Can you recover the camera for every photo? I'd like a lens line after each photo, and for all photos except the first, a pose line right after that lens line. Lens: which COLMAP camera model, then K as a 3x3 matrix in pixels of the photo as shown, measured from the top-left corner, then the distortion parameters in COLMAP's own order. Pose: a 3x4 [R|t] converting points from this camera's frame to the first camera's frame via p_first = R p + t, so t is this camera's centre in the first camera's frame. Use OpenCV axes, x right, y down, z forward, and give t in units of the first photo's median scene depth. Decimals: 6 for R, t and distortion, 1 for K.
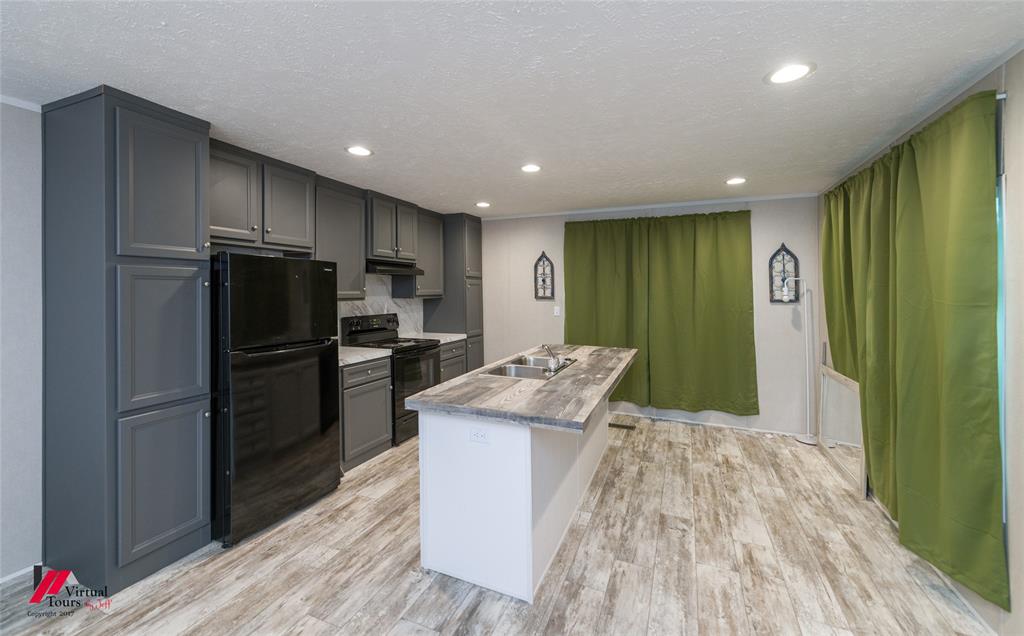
lens RADIAL K [[403.1, 0, 513.3], [0, 403.1, 302.0], [0, 0, 1]] dist [0.012485, -0.000109]
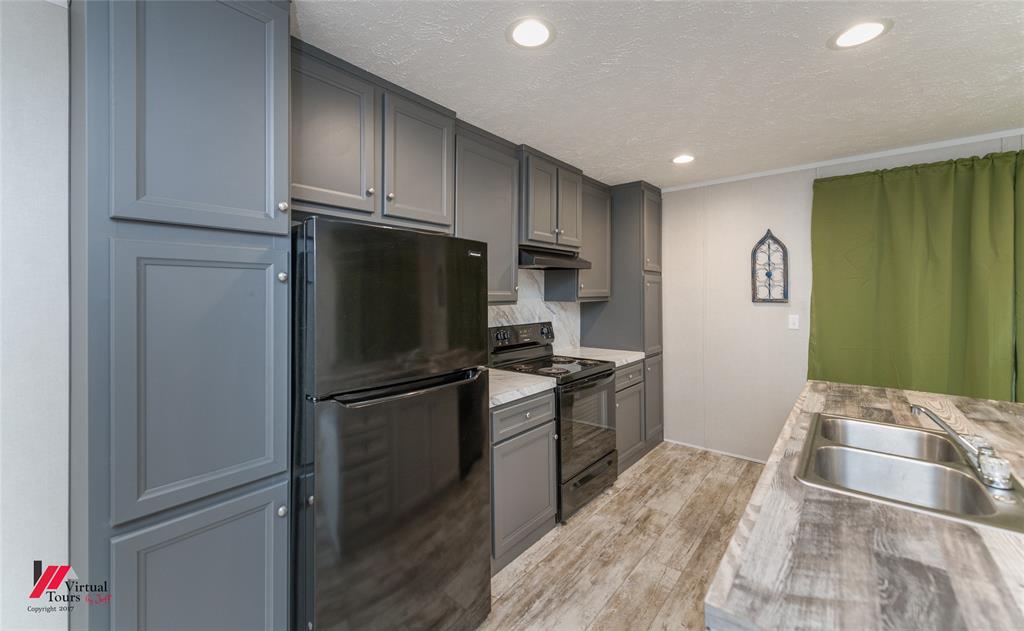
lens RADIAL K [[401.2, 0, 507.7], [0, 401.2, 295.7], [0, 0, 1]] dist [0.002400, 0.000096]
pose [[0.953823, -0.002827, -0.300357, -0.161396], [-0.003835, 0.999760, -0.021591, -0.003813], [0.300346, 0.021746, 0.953582, 0.310269]]
